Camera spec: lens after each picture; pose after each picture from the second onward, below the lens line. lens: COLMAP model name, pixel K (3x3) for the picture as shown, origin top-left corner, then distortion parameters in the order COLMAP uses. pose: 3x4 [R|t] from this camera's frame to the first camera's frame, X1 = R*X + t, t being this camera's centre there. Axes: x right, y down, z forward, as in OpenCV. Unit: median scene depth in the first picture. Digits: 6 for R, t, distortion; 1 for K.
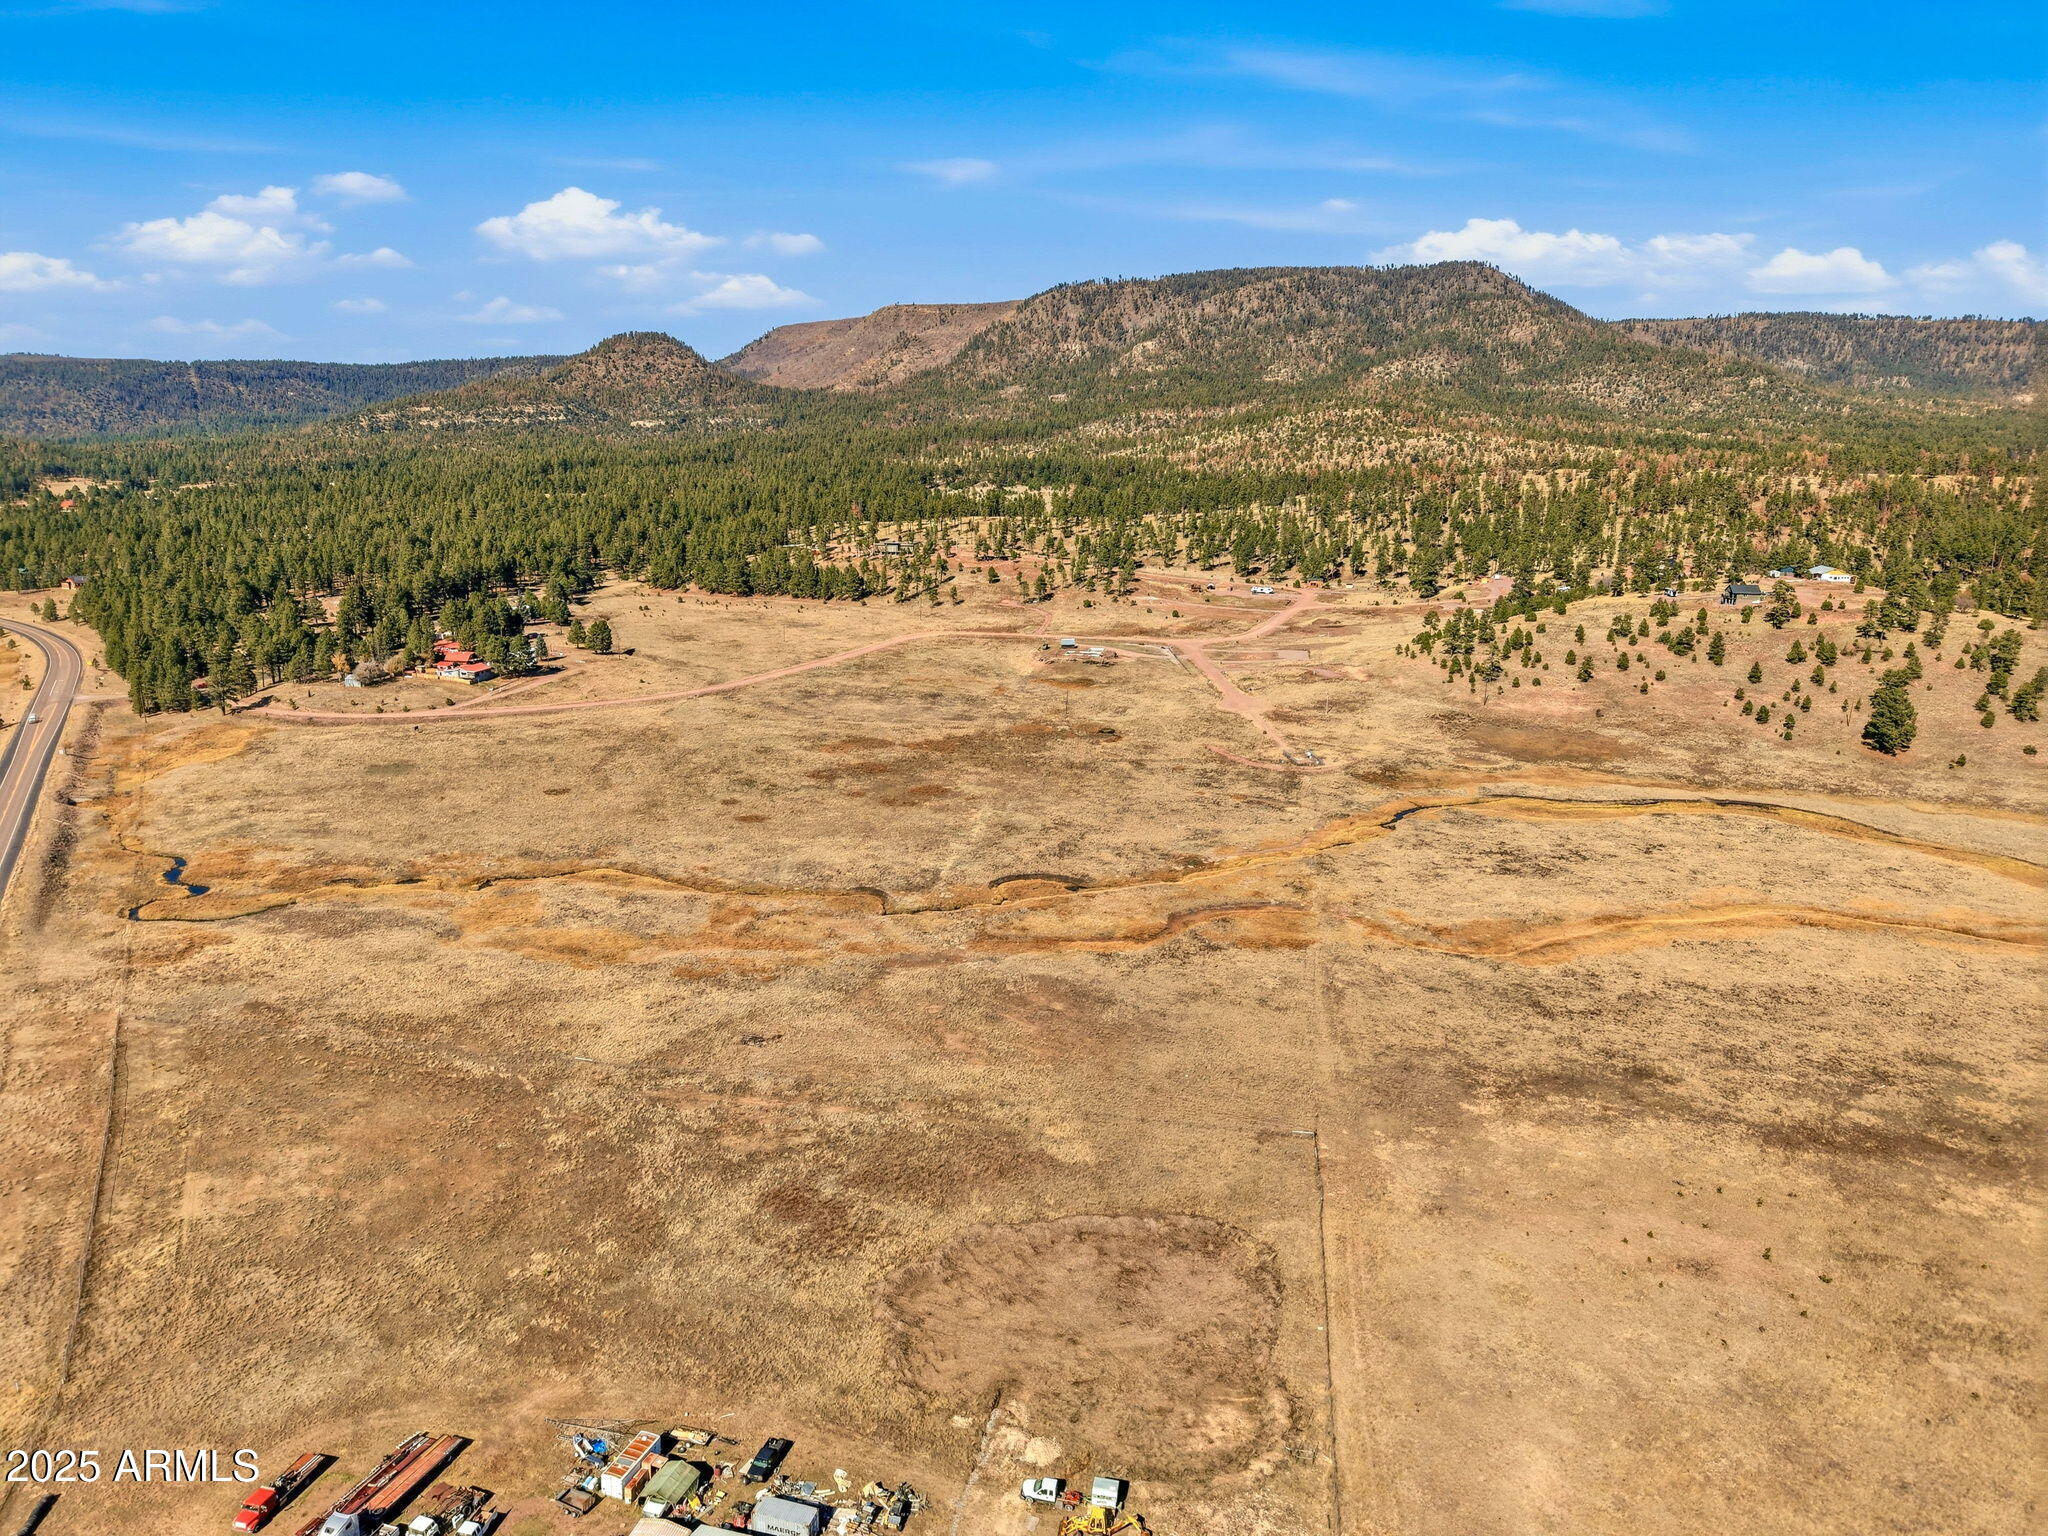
lens RADIAL K [[1465.0, 0, 1024.0], [0, 1465.0, 768.0], [0, 0, 1]] dist [0.007835, -0.012901]
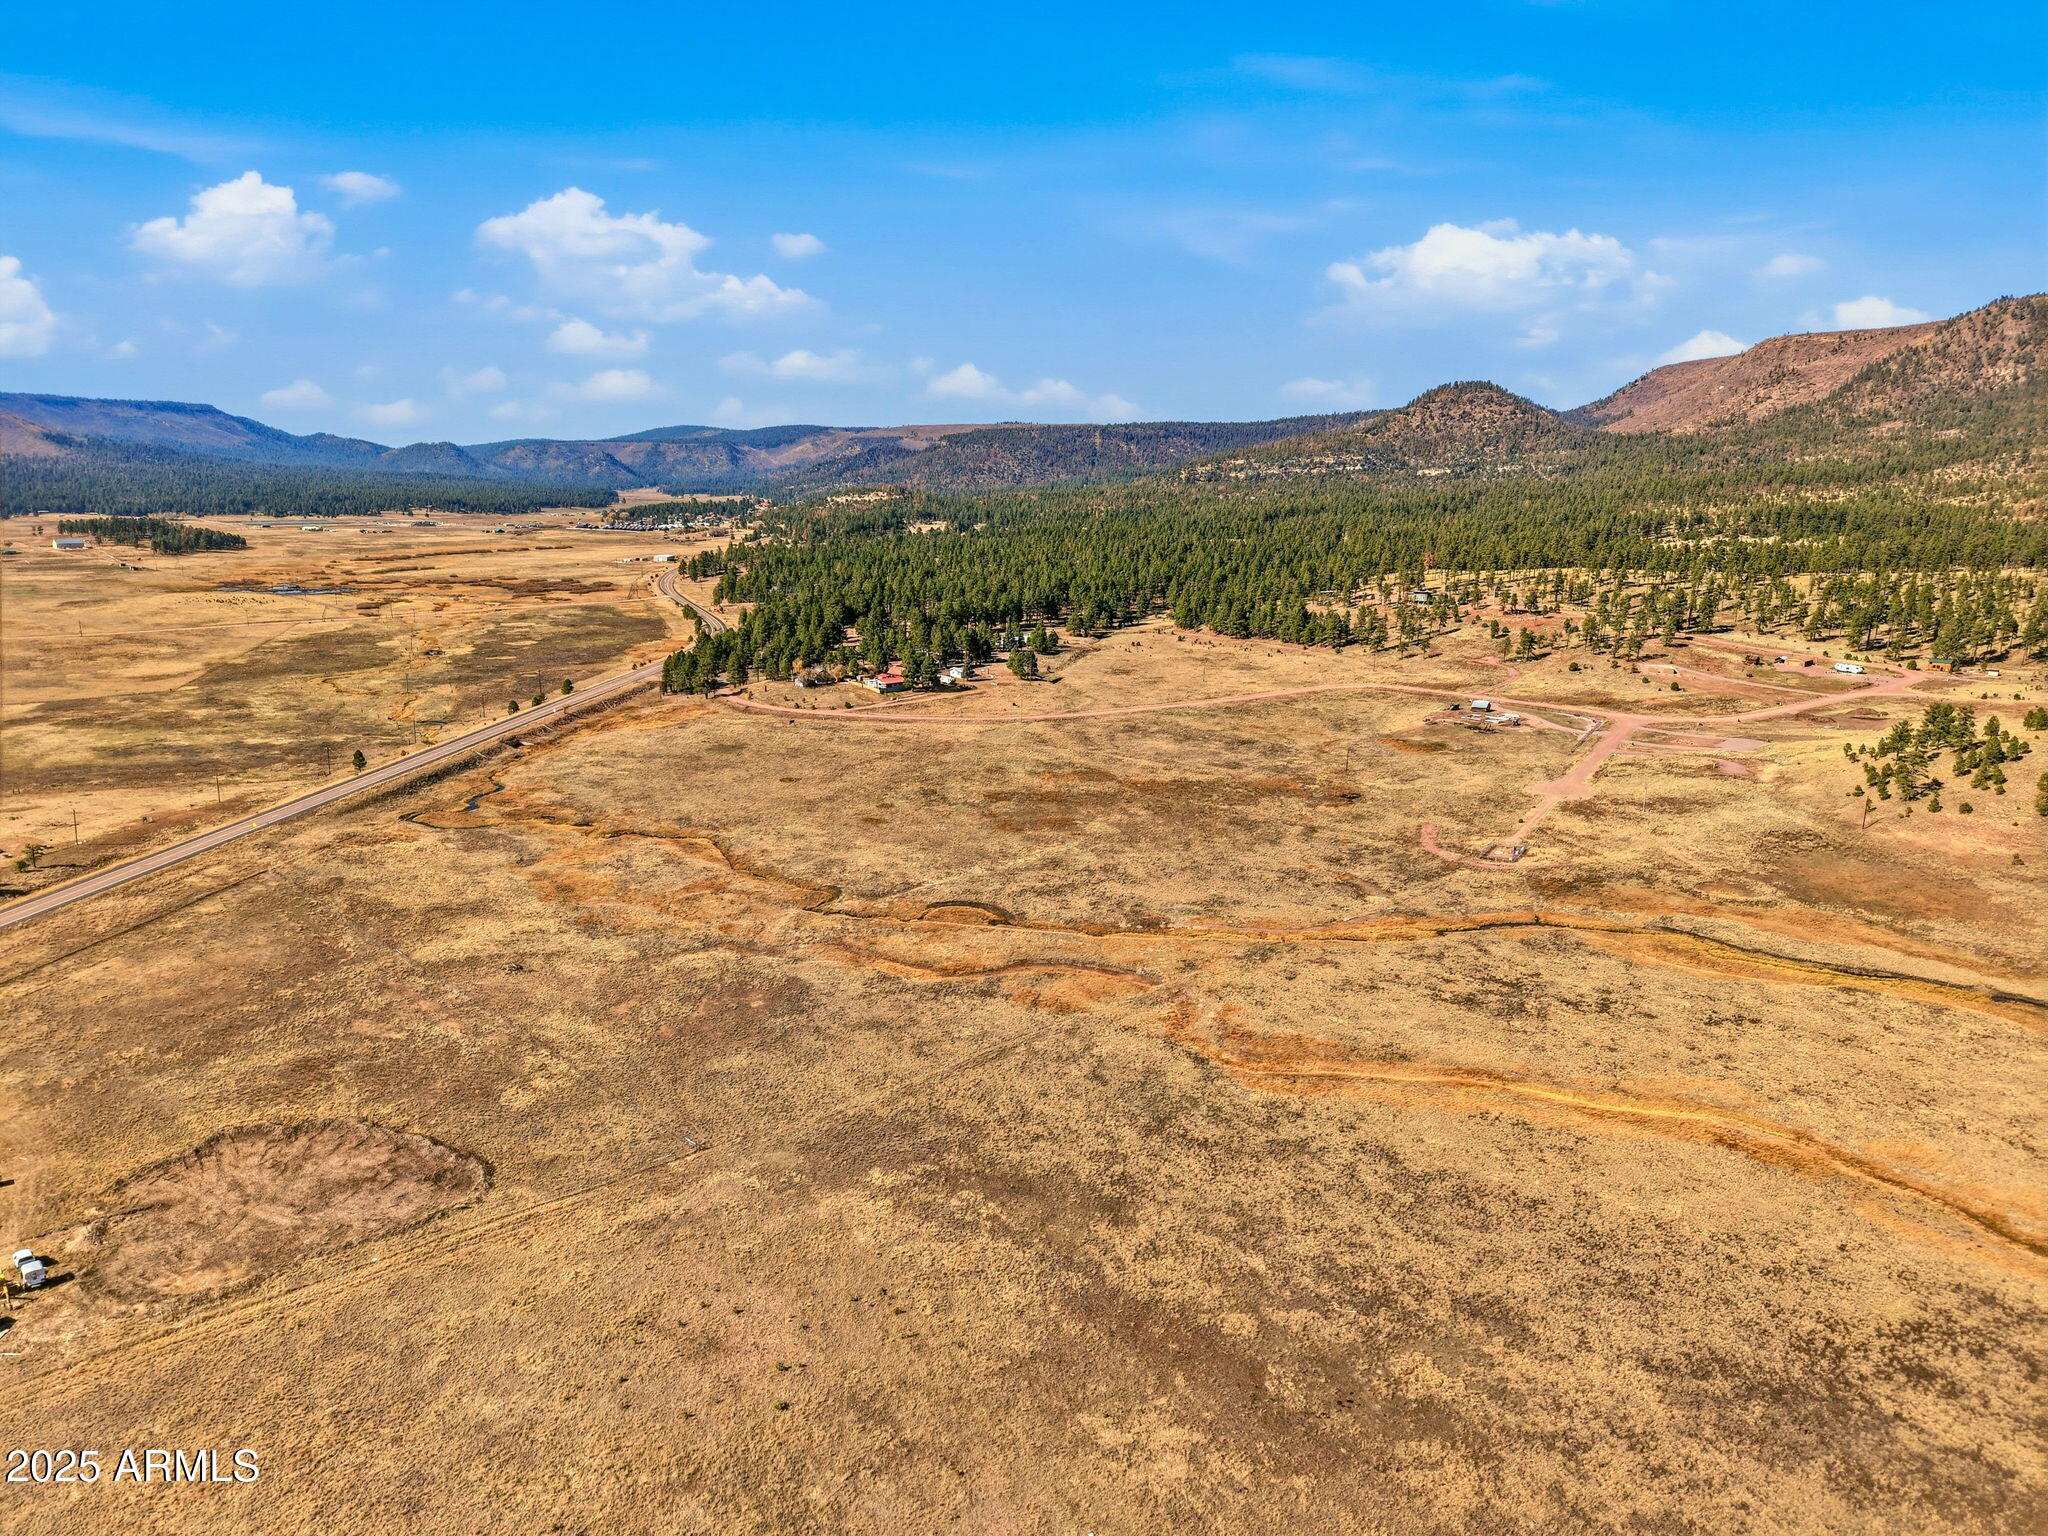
lens RADIAL K [[1465.0, 0, 1024.0], [0, 1465.0, 768.0], [0, 0, 1]] dist [0.007835, -0.012901]
pose [[0.787779, 0.109377, -0.606170, 0.175108], [-0.129059, 0.991574, 0.011195, -0.010130], [0.602286, 0.069412, 0.795257, 0.052767]]
